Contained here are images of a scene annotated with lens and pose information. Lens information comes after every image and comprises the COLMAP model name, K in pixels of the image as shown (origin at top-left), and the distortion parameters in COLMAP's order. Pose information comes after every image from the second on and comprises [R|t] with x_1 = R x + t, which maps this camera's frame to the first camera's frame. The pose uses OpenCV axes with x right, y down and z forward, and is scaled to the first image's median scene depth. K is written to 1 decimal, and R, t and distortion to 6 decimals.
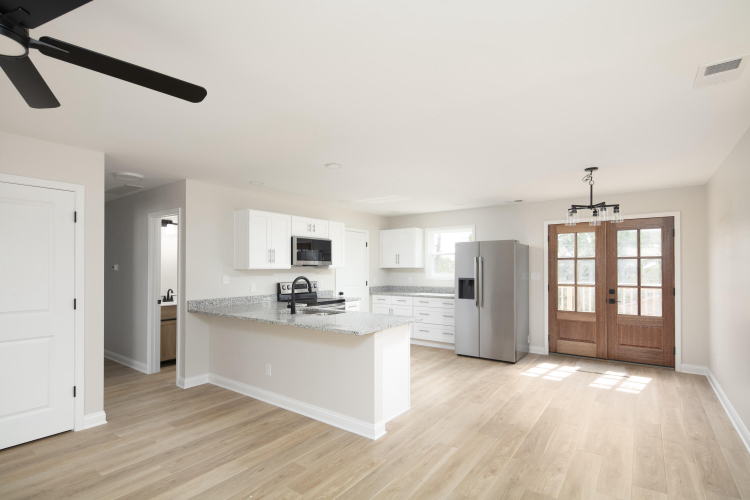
lens RADIAL K [[364.2, 0, 374.9], [0, 364.2, 262.7], [0, 0, 1]] dist [0.001373, -0.002675]
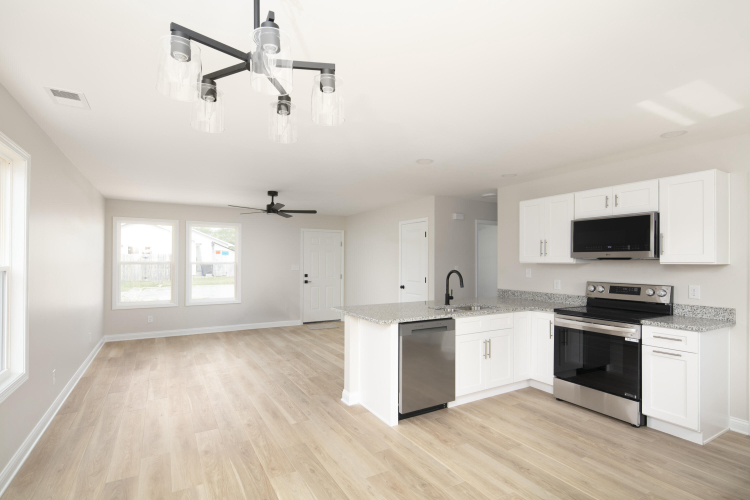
lens RADIAL K [[364.2, 0, 373.0], [0, 364.2, 257.6], [0, 0, 1]] dist [0.001373, -0.002675]
pose [[-0.397415, -0.007485, -0.917609, 0.784722], [0.010167, 0.999869, -0.012559, 0.012797], [0.917583, -0.014321, -0.397287, 1.139808]]
